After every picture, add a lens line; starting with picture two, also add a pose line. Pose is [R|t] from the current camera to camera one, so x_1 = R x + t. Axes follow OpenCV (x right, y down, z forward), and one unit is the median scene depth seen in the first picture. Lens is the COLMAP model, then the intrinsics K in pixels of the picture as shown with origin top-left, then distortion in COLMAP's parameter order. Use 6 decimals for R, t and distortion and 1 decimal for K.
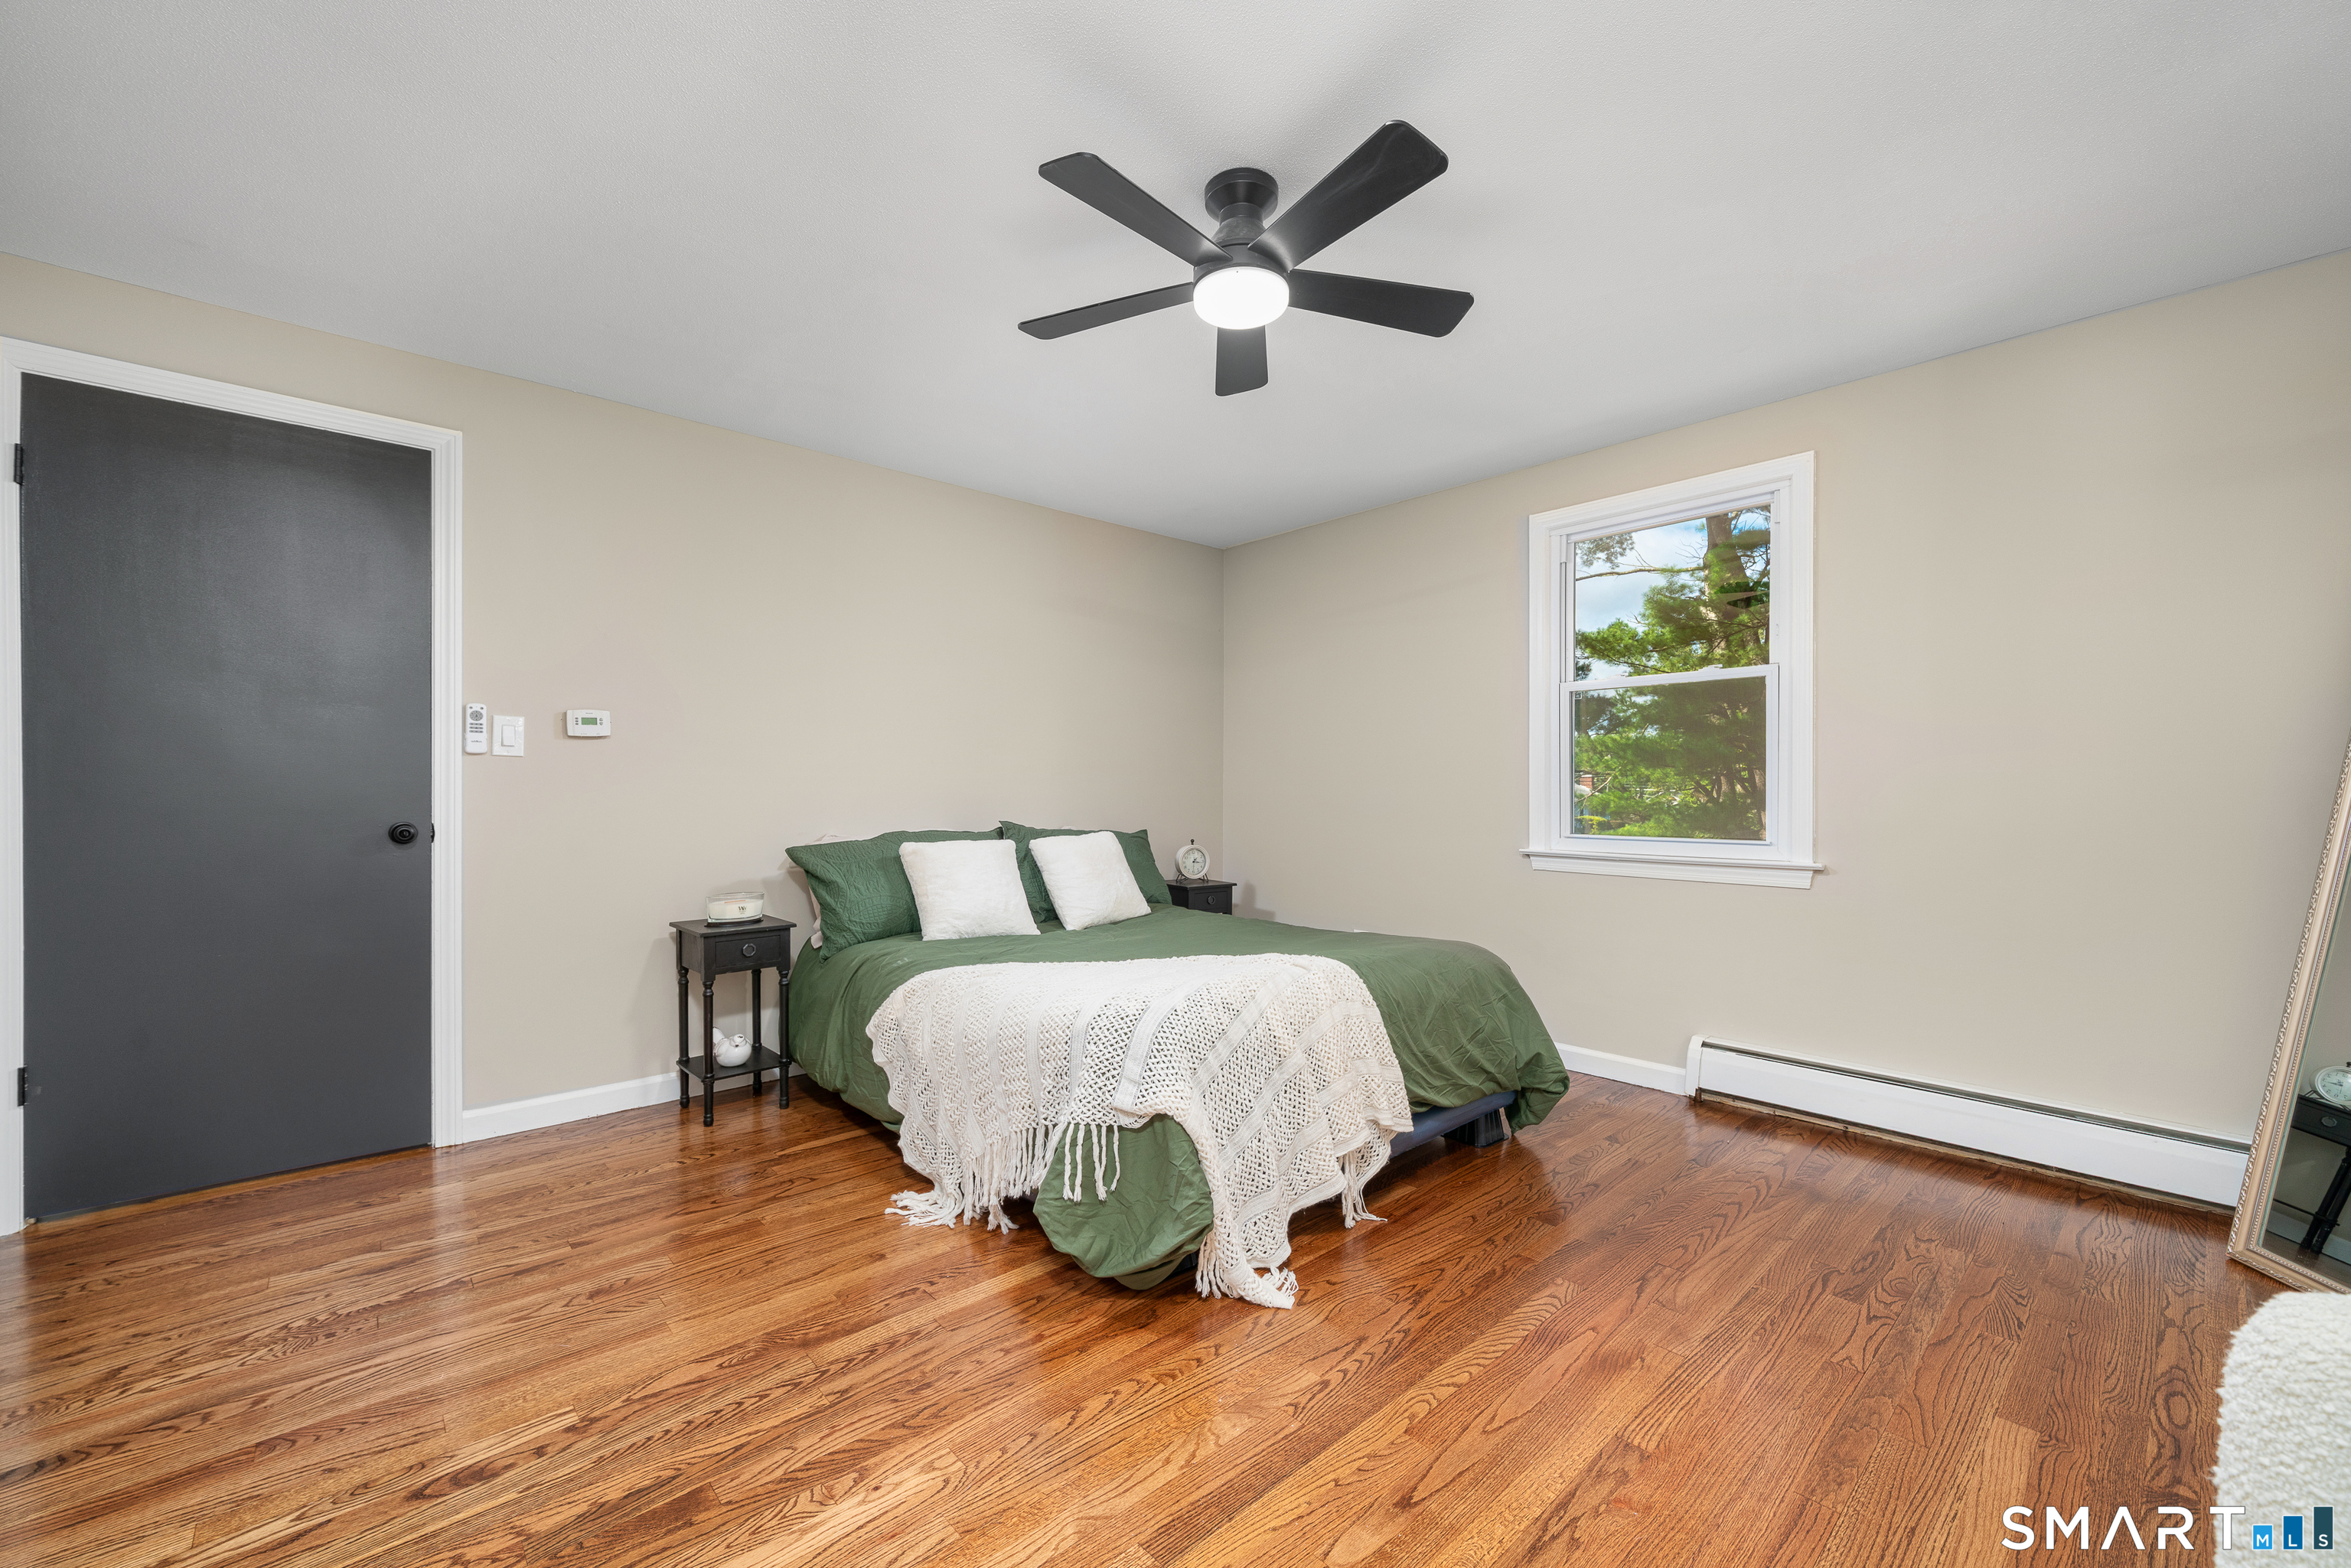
lens RADIAL K [[937.2, 0, 1179.1], [0, 937.2, 799.4], [0, 0, 1]] dist [-0.001782, -0.000054]
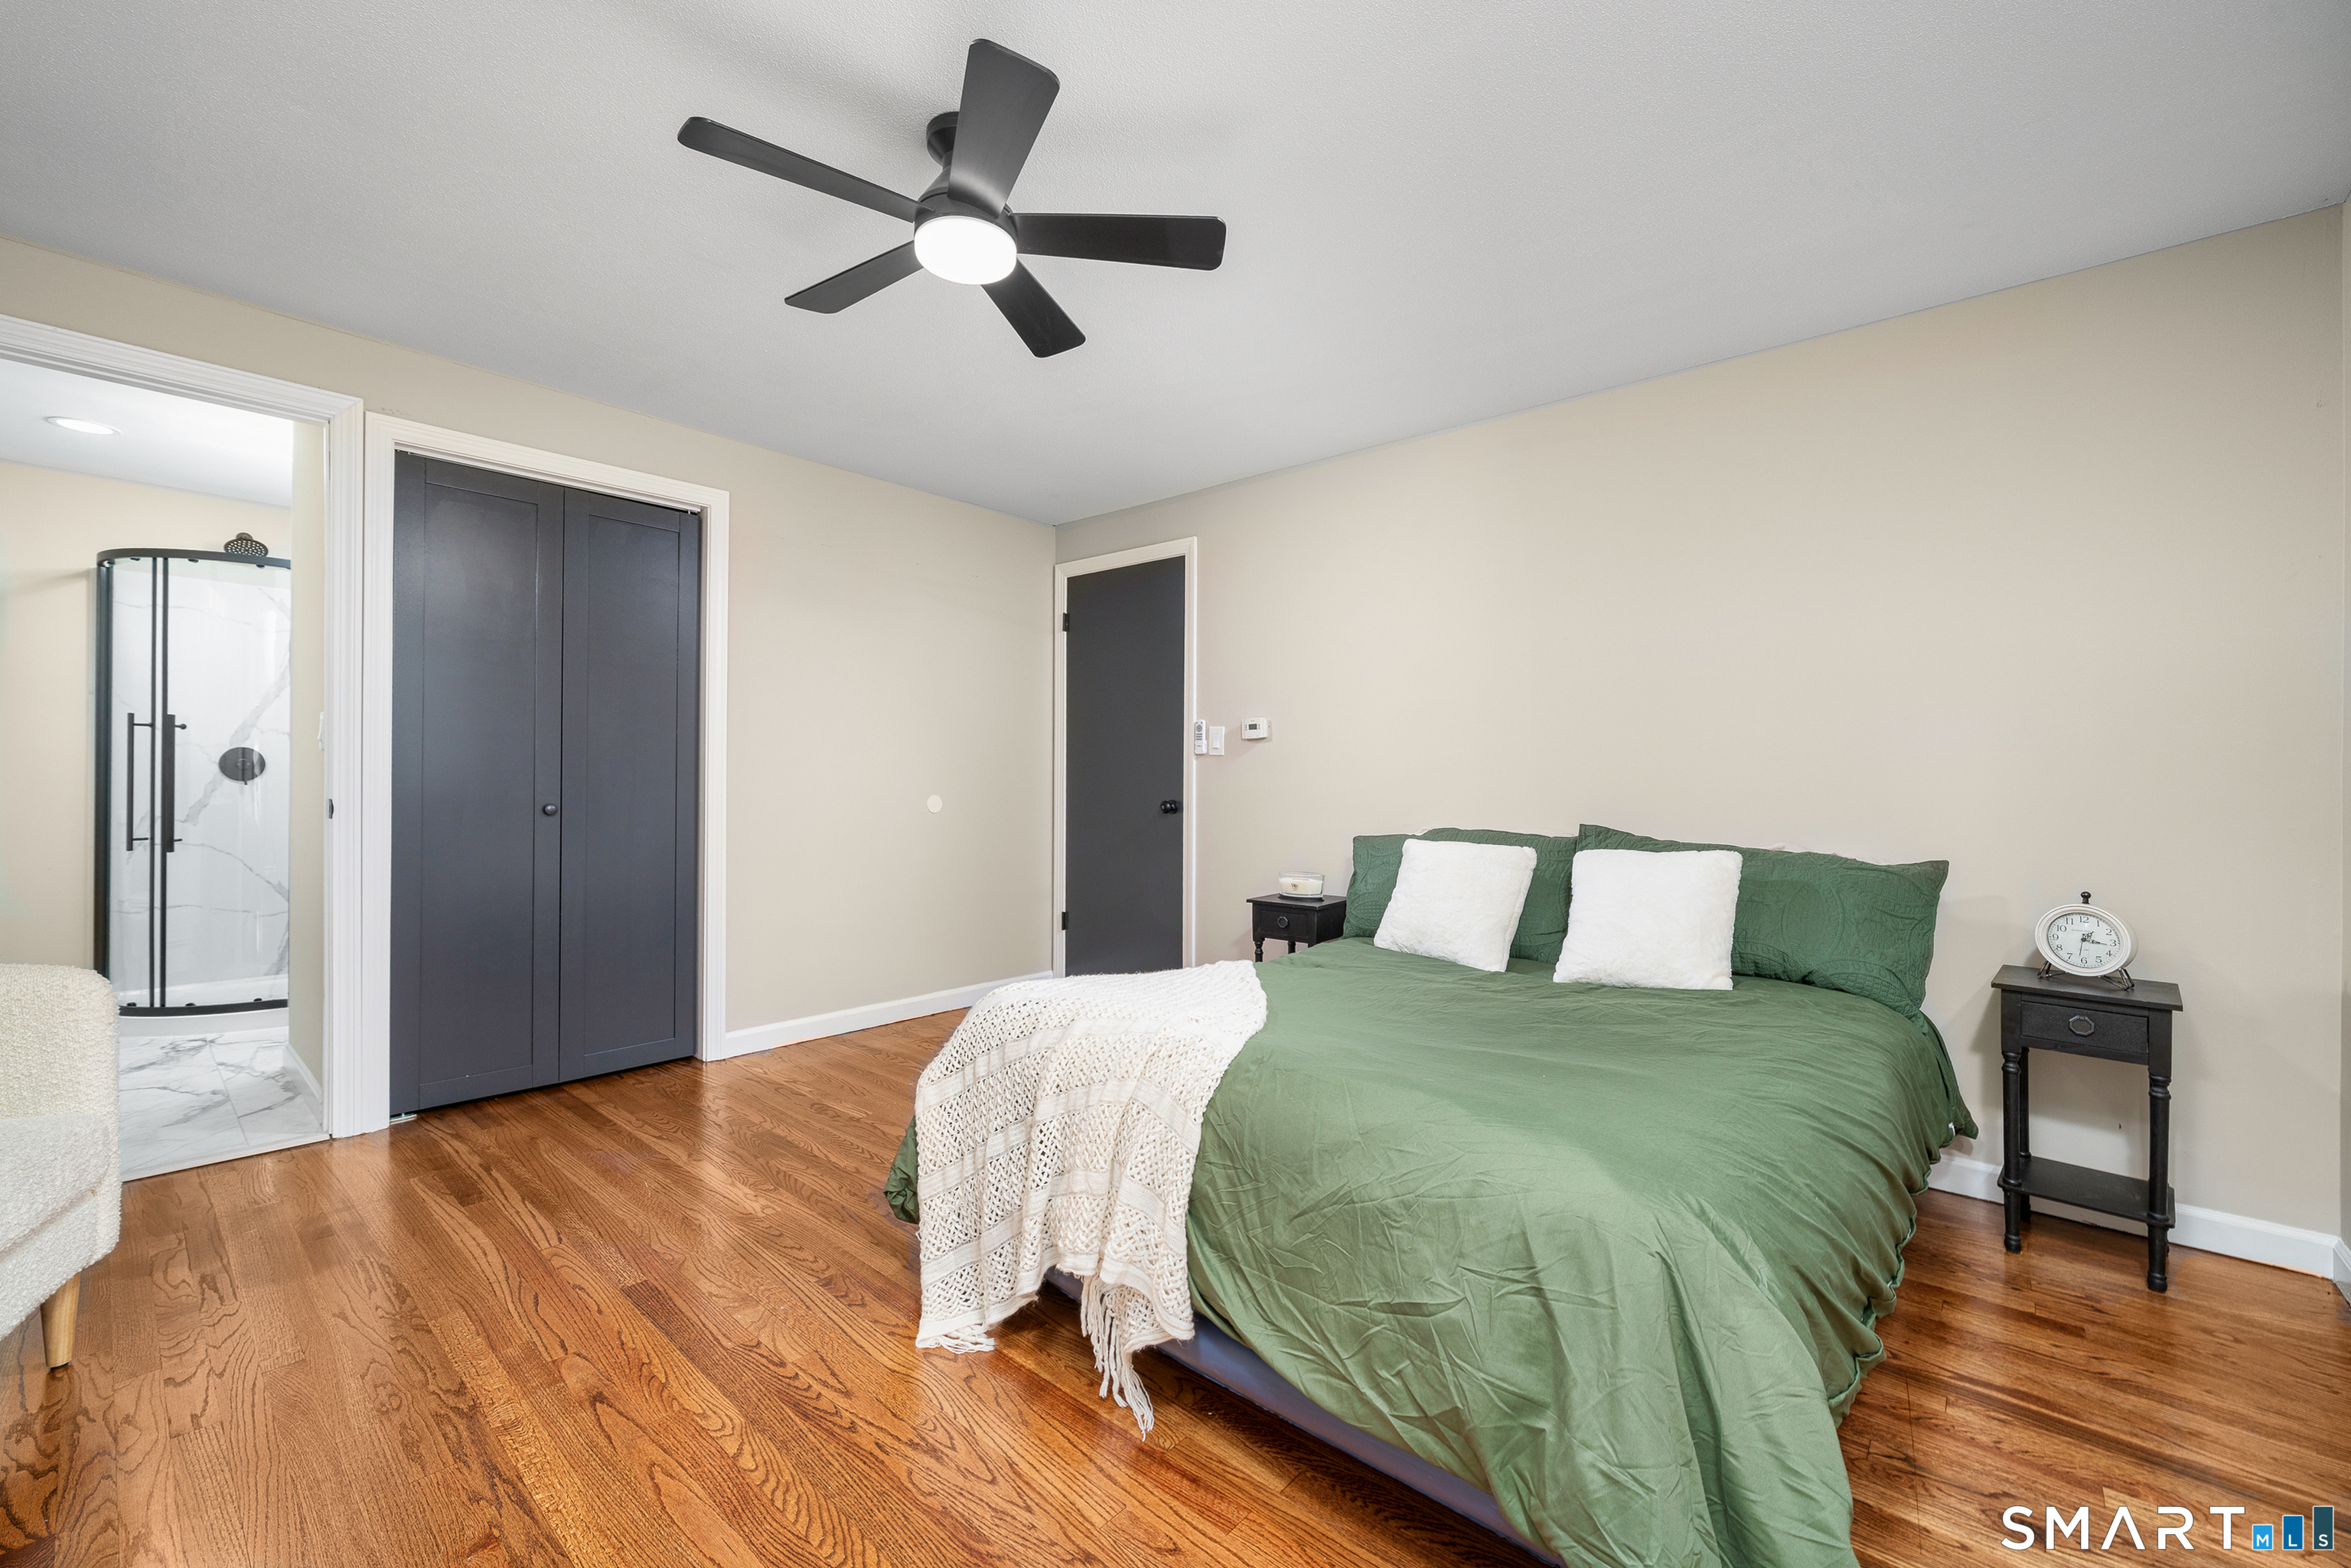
lens RADIAL K [[993.4, 0, 1175.5], [0, 993.4, 784.0], [0, 0, 1]] dist [-0.000254, 0.000172]
pose [[0.090934, 0.006293, -0.995837, 0.814993], [-0.015968, 0.999861, 0.004861, -0.010054], [0.995729, 0.015459, 0.091021, 0.851896]]
